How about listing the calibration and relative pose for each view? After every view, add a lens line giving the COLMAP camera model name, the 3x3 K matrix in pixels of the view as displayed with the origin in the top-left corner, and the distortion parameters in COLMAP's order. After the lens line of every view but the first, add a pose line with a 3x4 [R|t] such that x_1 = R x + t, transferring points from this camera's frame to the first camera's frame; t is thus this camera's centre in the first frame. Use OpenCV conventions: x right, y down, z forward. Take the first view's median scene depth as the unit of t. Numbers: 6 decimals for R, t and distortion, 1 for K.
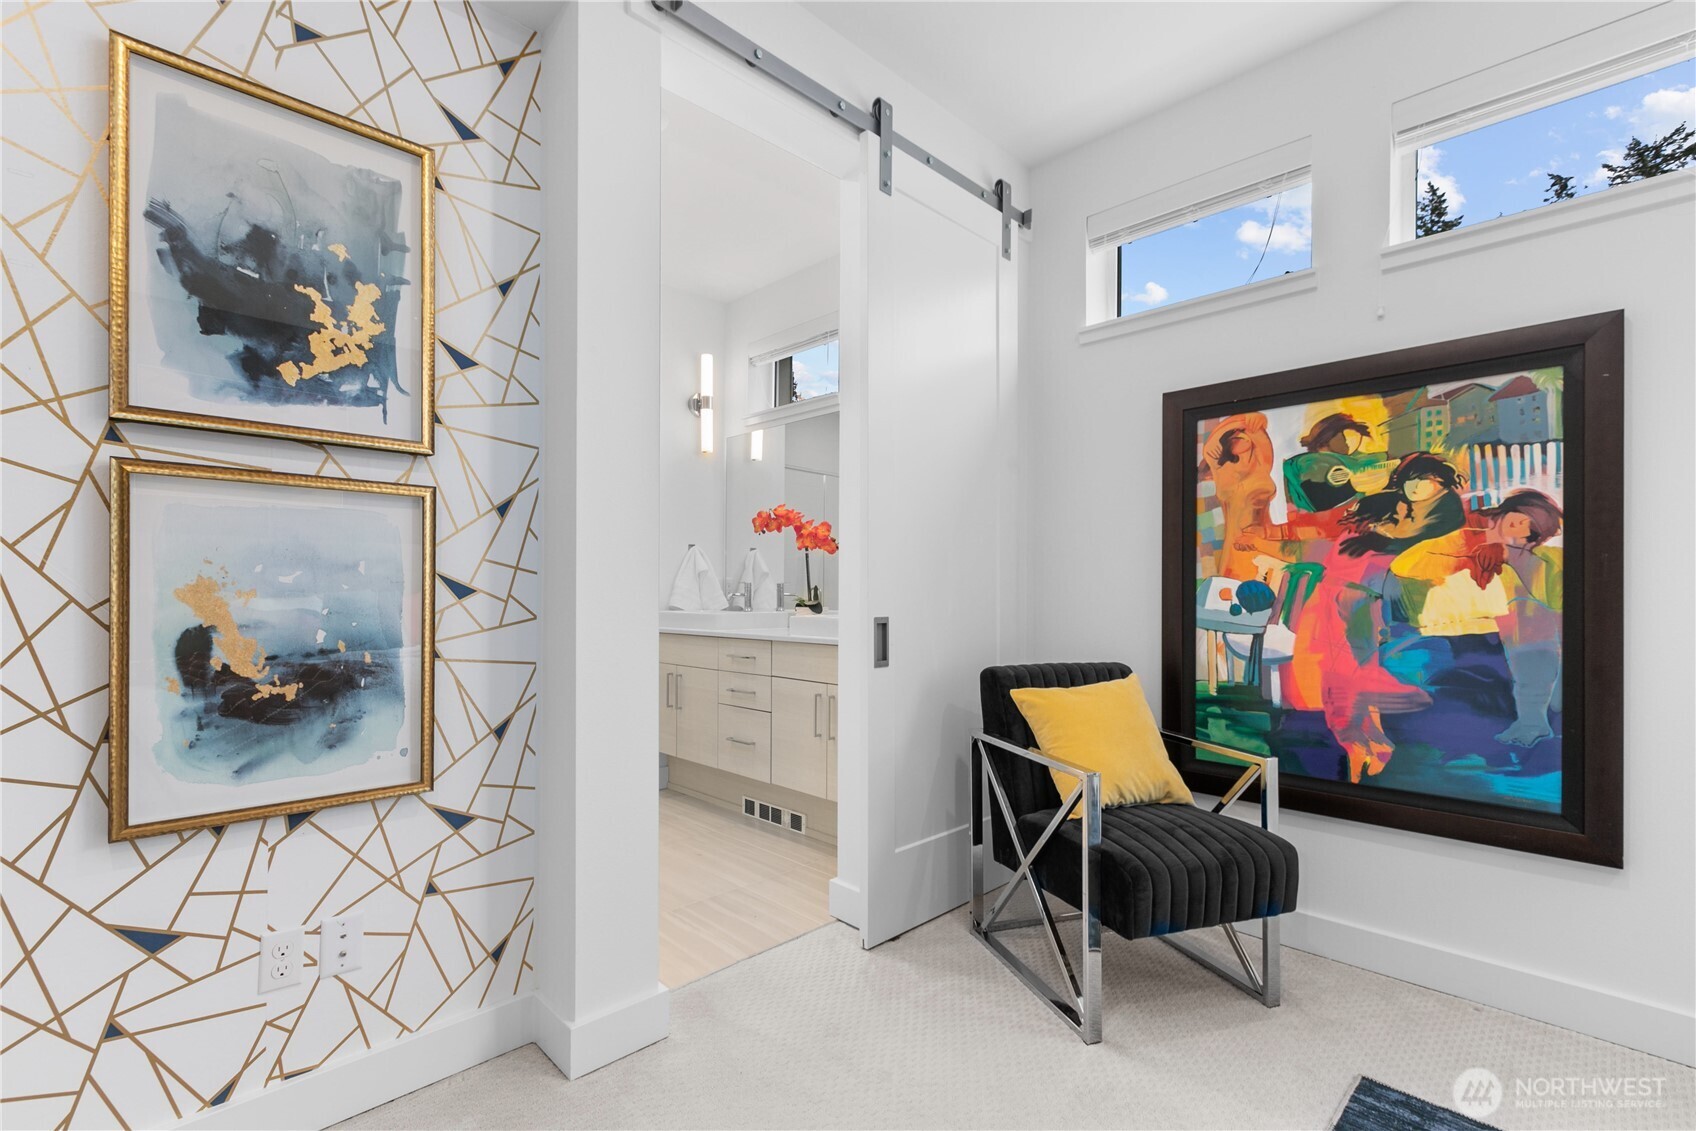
lens RADIAL K [[761.7, 0, 842.0], [0, 761.7, 596.2], [0, 0, 1]] dist [-0.000037, -0.000177]
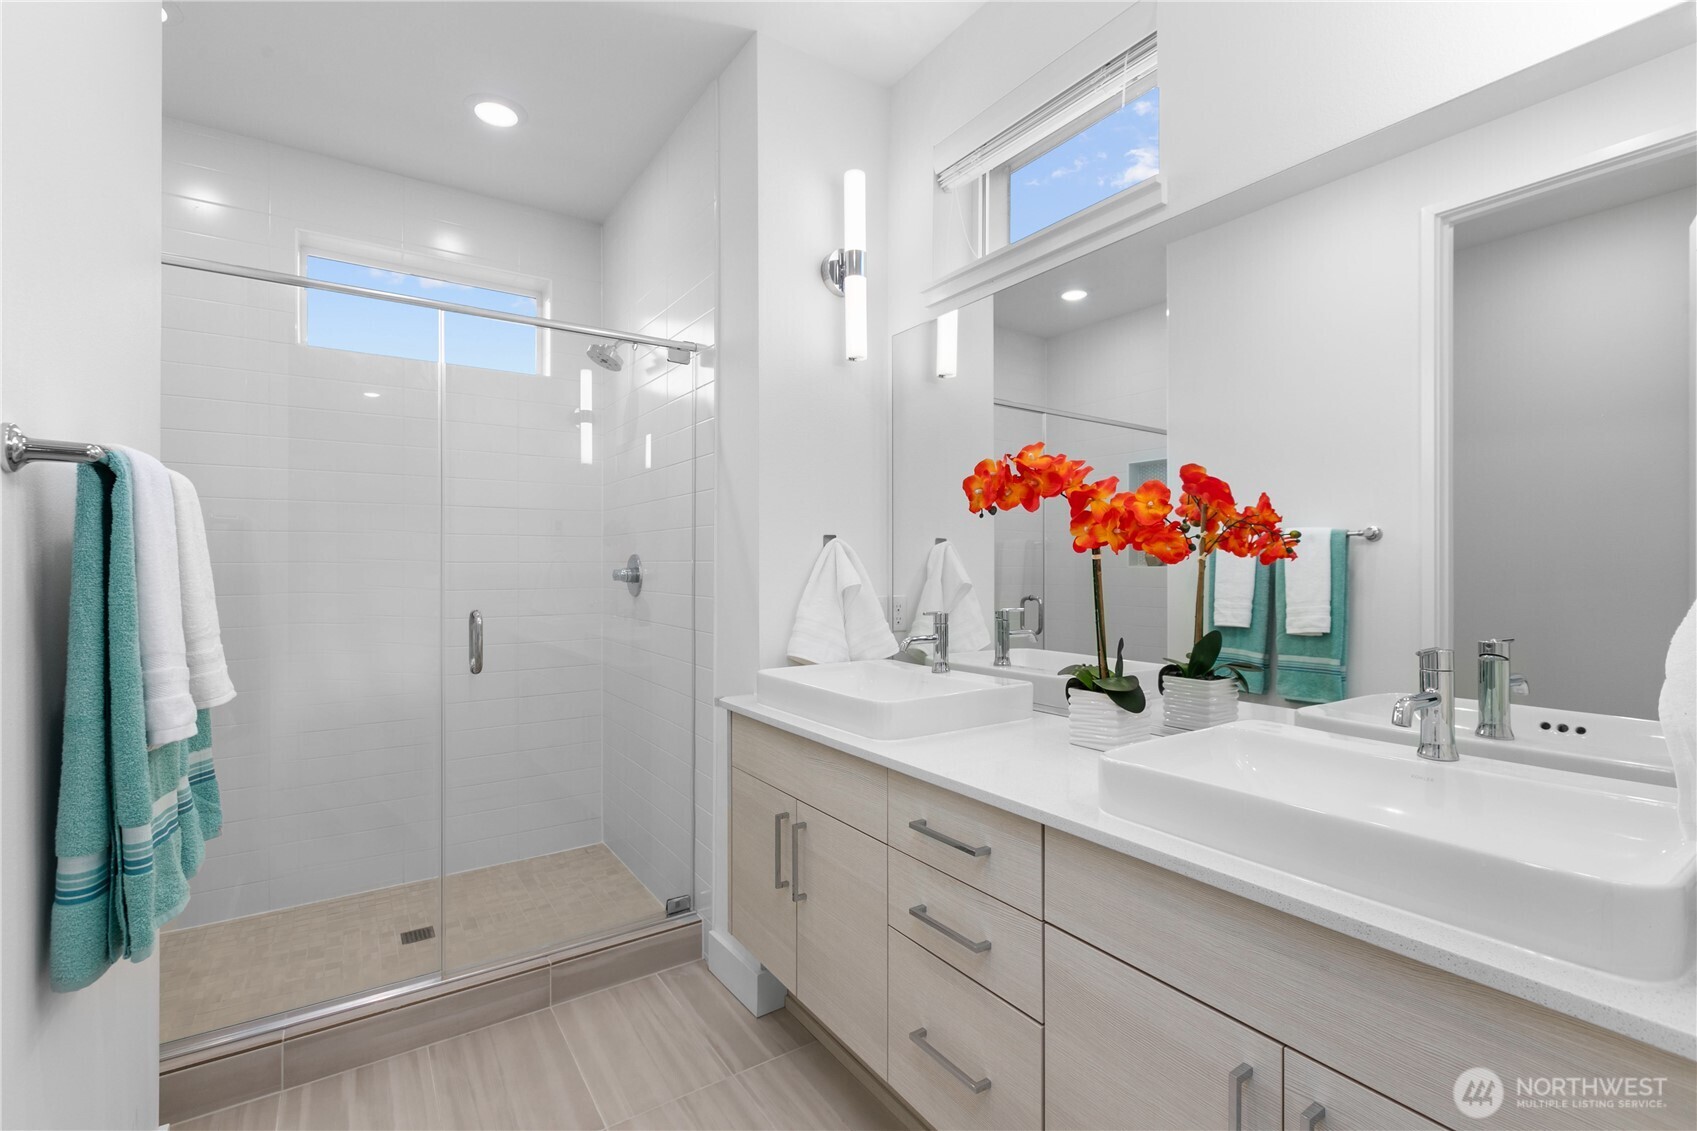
lens RADIAL K [[762.2, 0, 856.4], [0, 762.2, 571.7], [0, 0, 1]] dist [-0.000037, -0.000177]
pose [[0.983956, -0.007027, -0.178272, -0.161693], [0.007280, 0.999973, 0.000765, -0.082402], [0.178261, -0.002050, 0.983981, 0.920254]]
